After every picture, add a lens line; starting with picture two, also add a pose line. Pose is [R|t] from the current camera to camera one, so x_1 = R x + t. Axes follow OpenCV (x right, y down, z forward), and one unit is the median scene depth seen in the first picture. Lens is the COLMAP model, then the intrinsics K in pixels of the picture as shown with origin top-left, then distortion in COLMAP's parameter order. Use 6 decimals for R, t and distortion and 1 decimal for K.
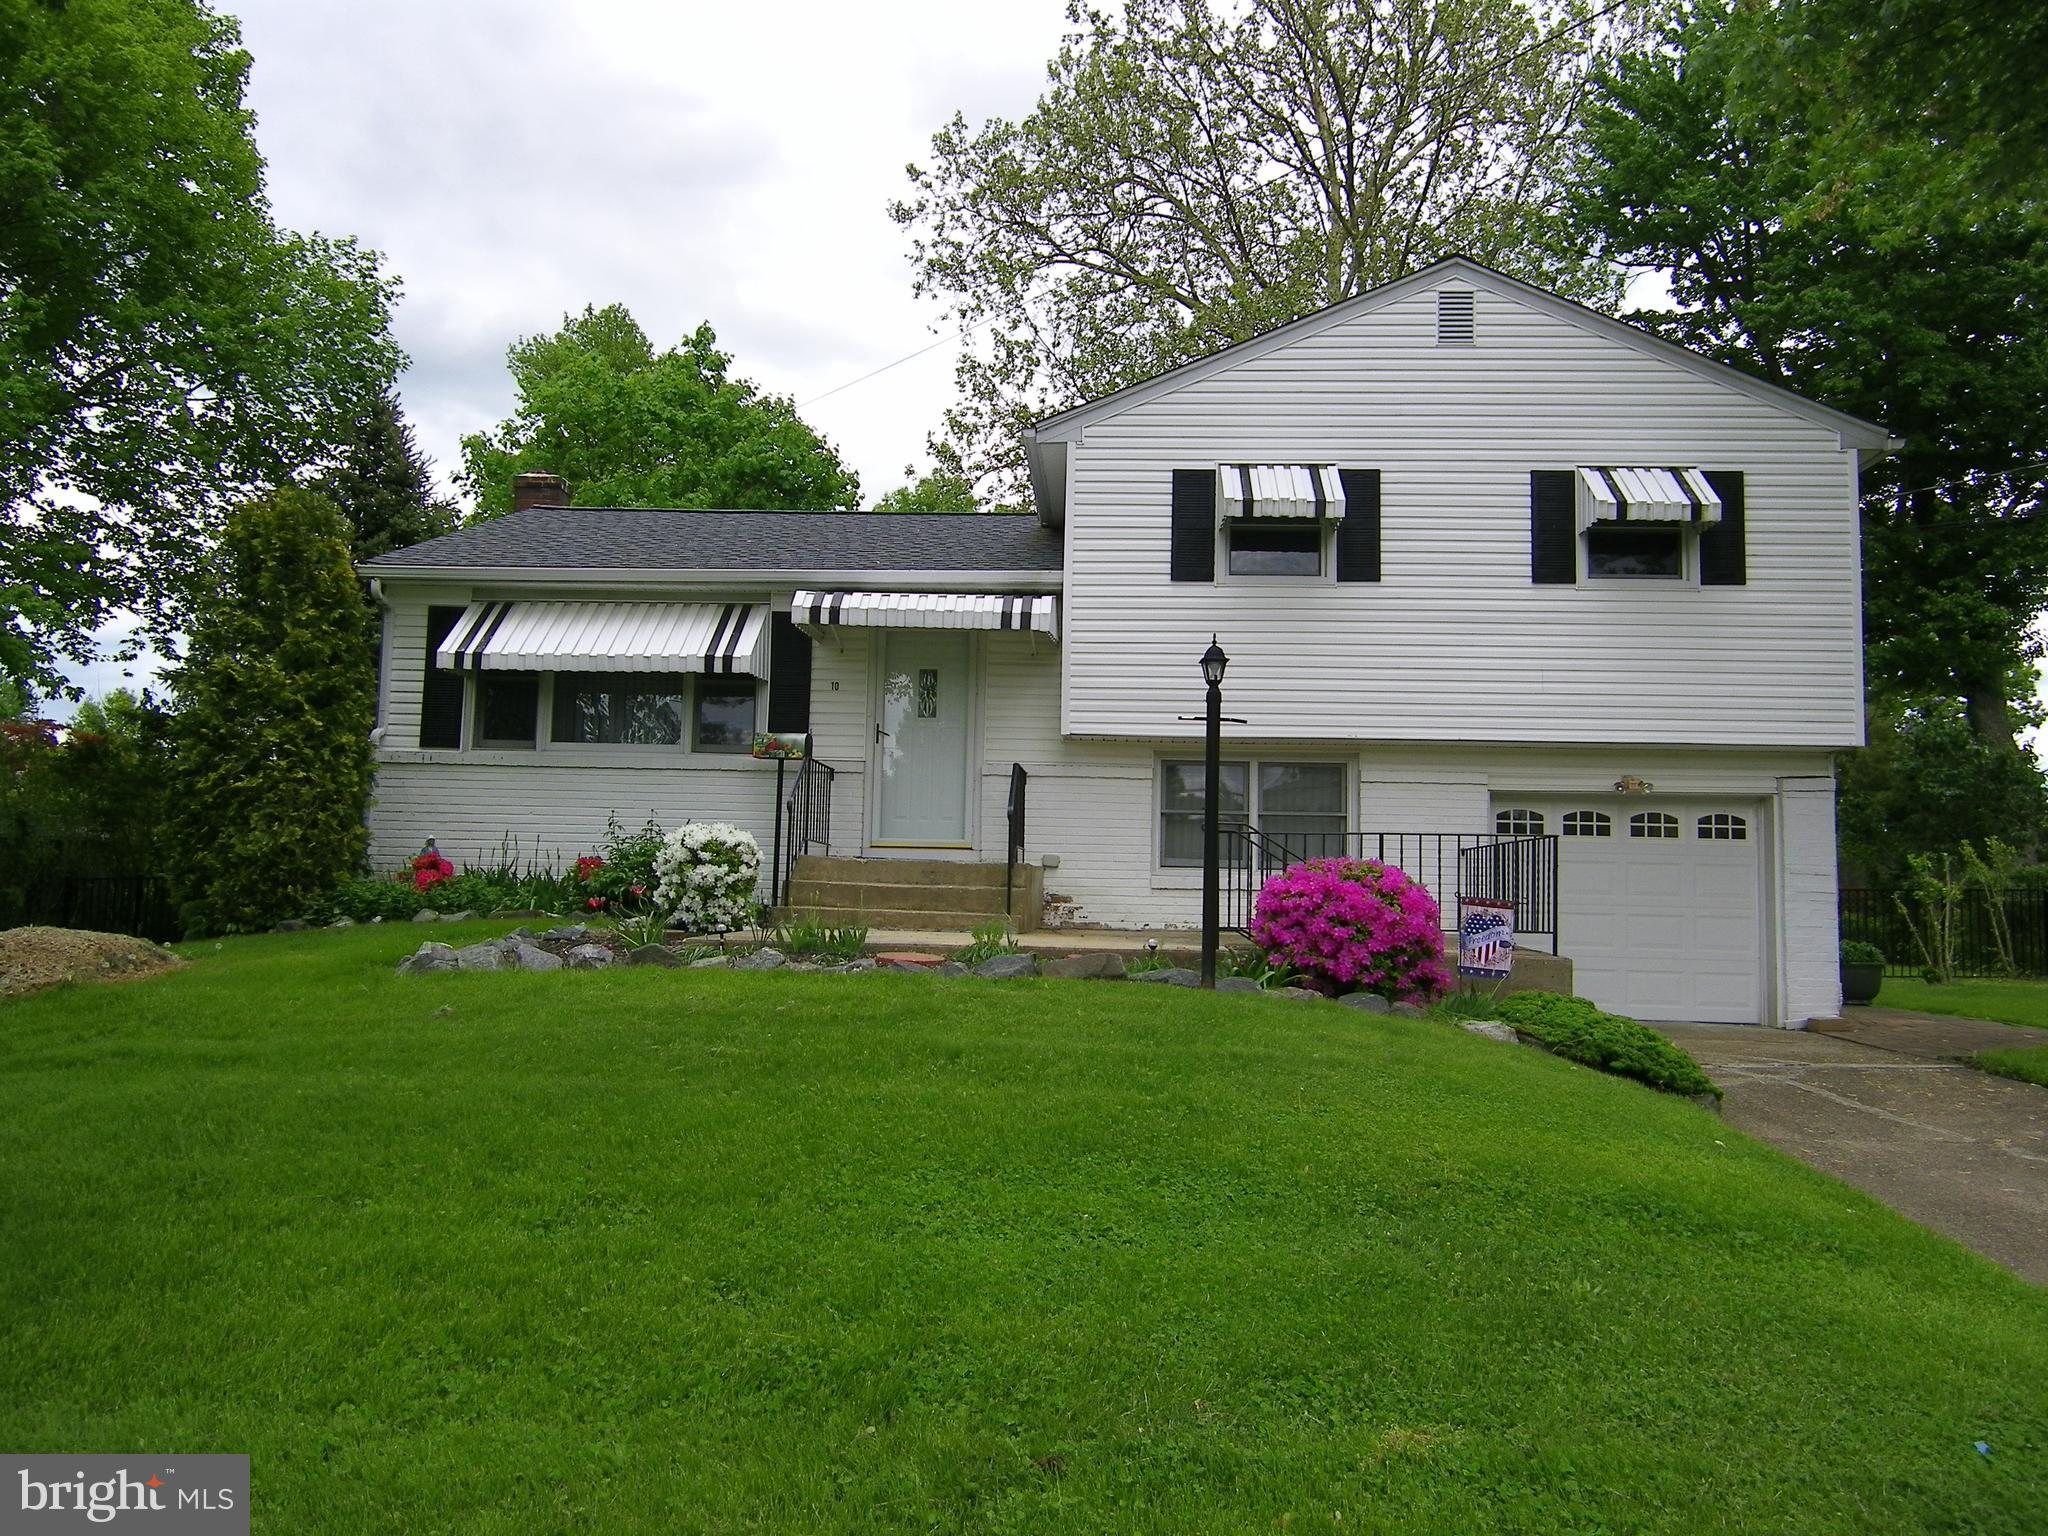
lens RADIAL K [[1592.7, 0, 1014.1], [0, 1592.7, 769.0], [0, 0, 1]] dist [-0.006323, -0.000622]
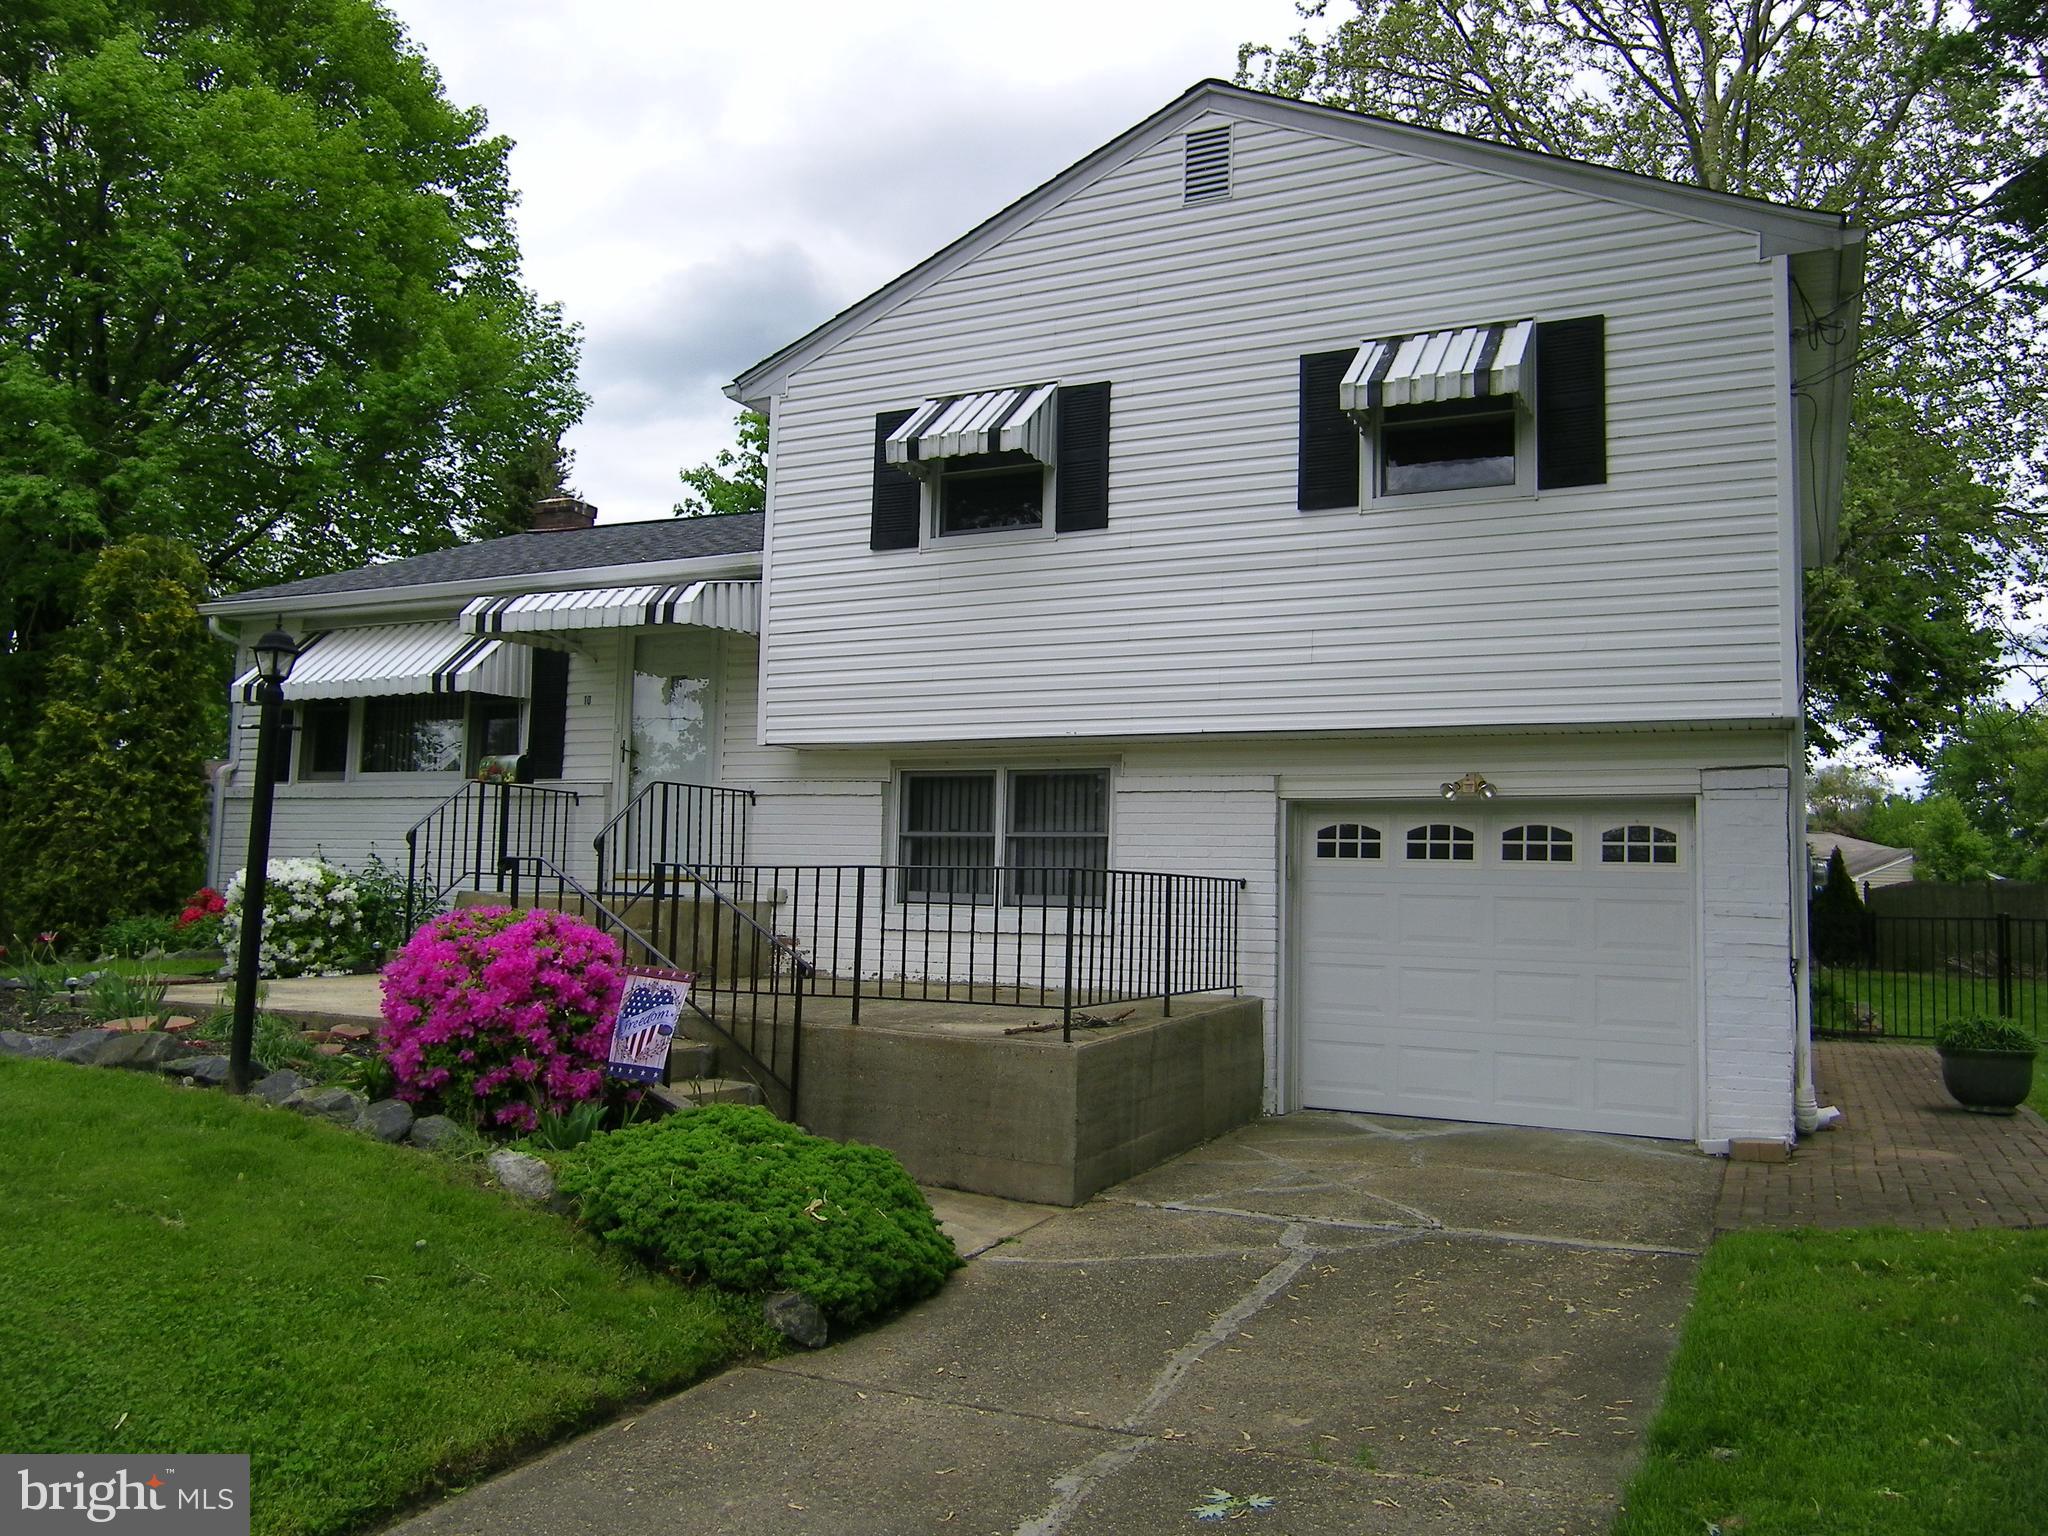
lens RADIAL K [[1592.7, 0, 1010.3], [0, 1592.7, 769.5], [0, 0, 1]] dist [-0.006323, -0.000622]
pose [[0.920170, -0.032123, -0.390199, 0.474262], [0.028716, 0.999482, -0.014563, 0.006961], [0.390465, 0.002196, 0.920615, 0.280250]]
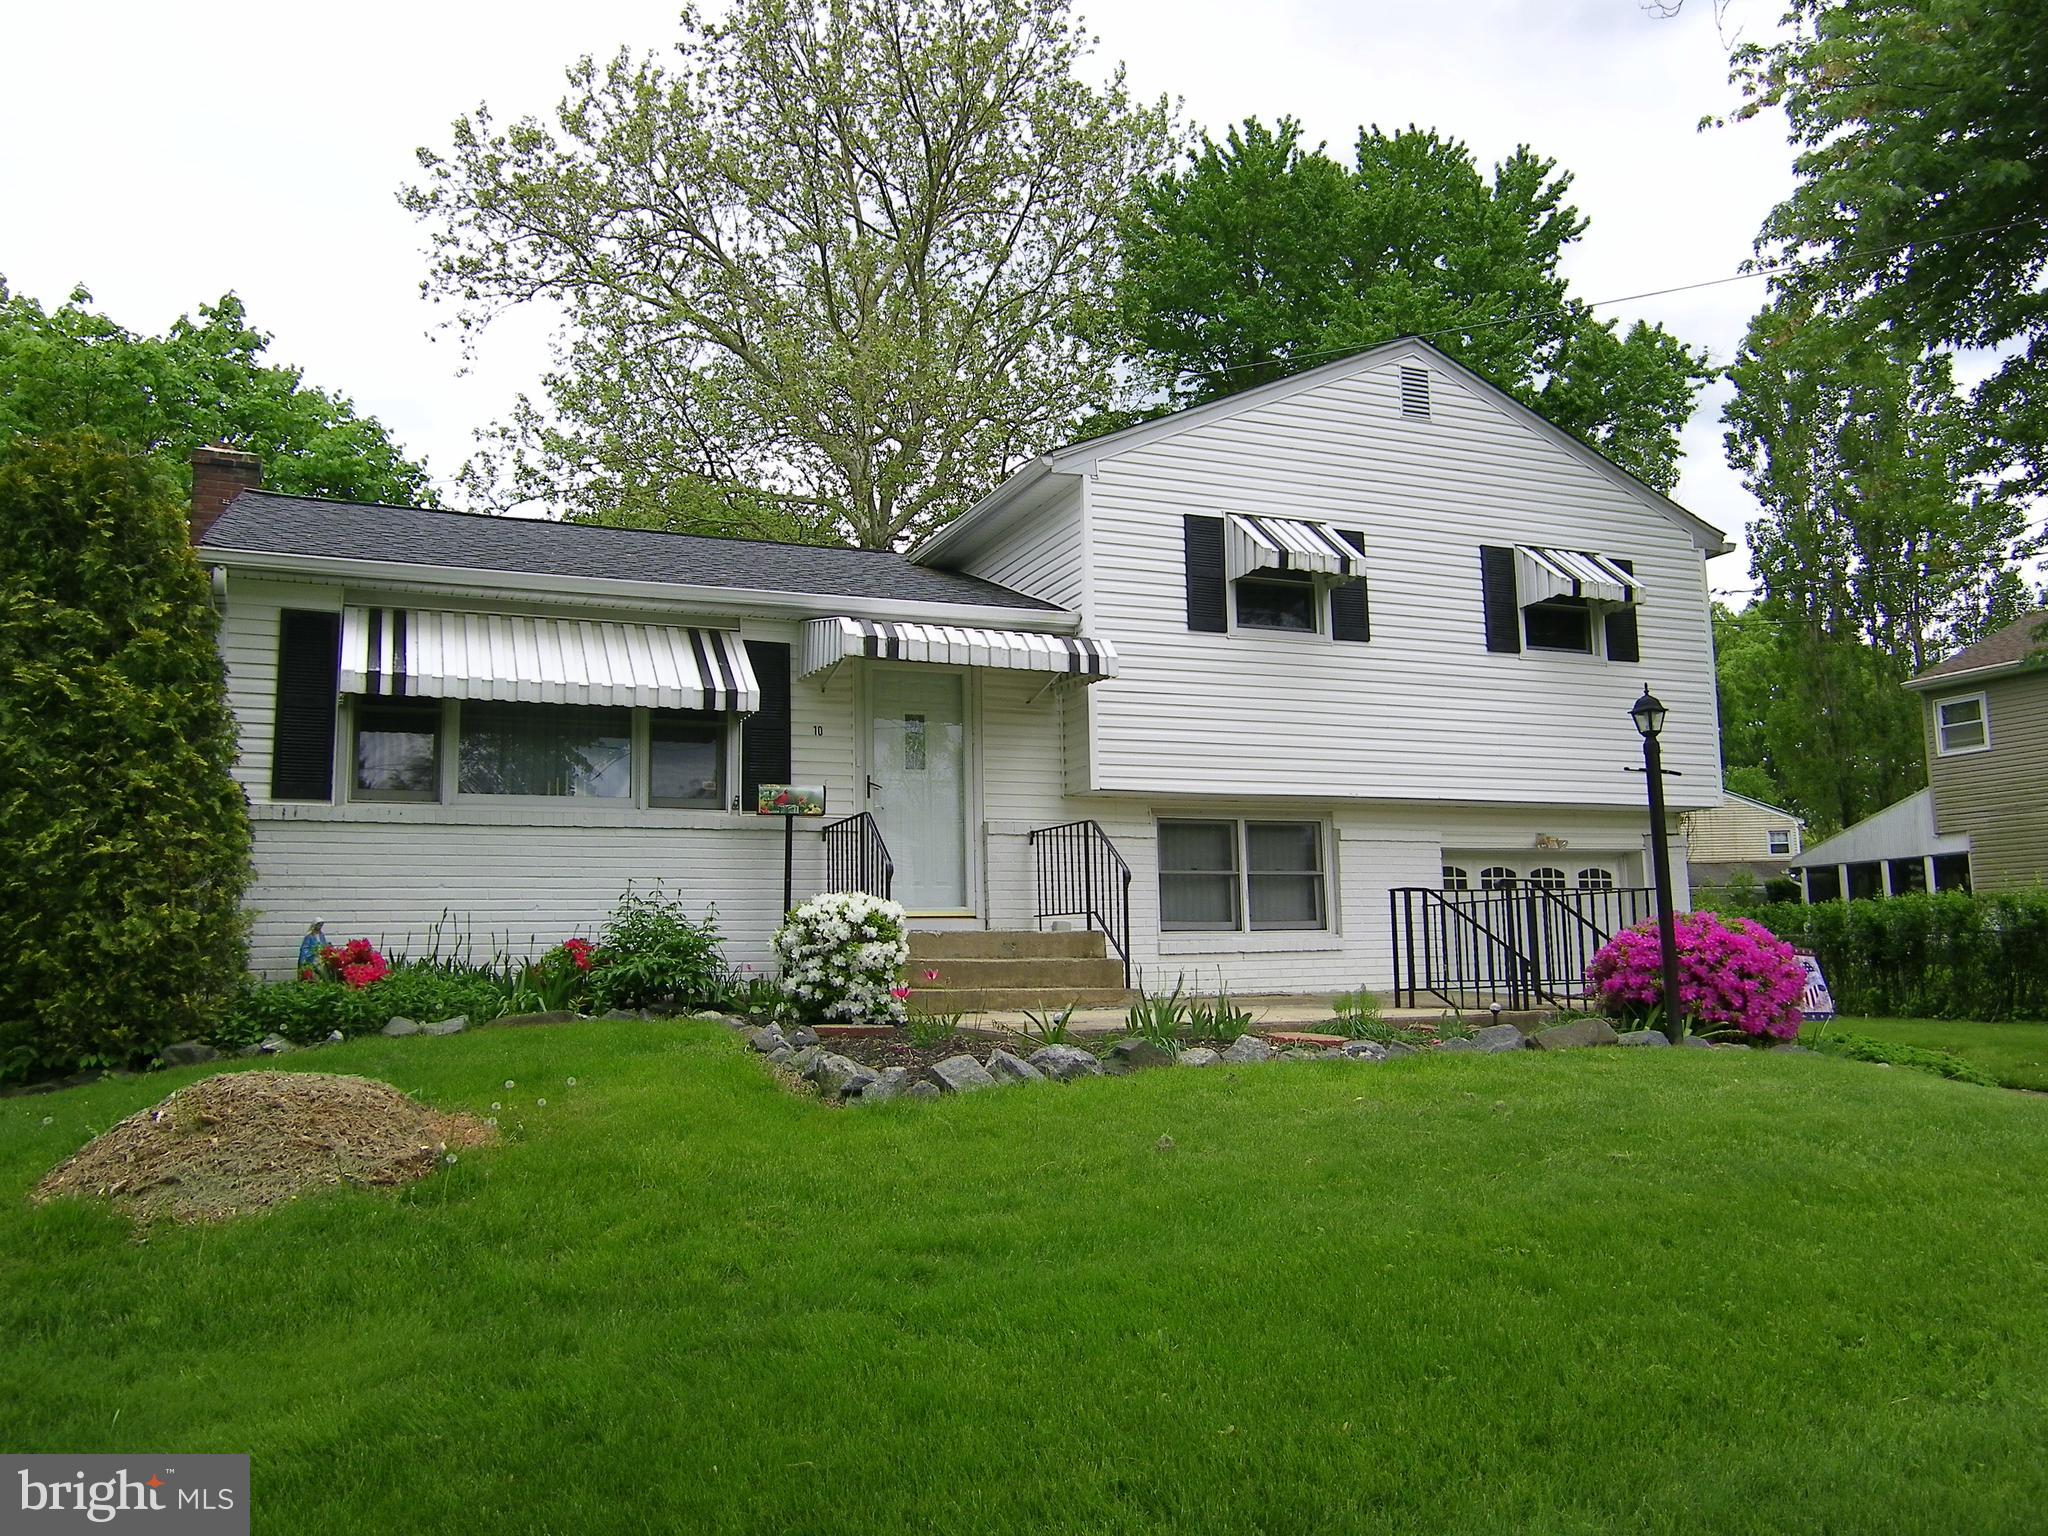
lens RADIAL K [[1592.7, 0, 1024.8], [0, 1592.7, 775.7], [0, 0, 1]] dist [-0.006323, -0.000622]
pose [[0.891984, 0.014604, 0.451831, -0.417153], [0.002604, 0.999295, -0.037440, 0.004440], [-0.452059, 0.034572, 0.891318, 0.196473]]
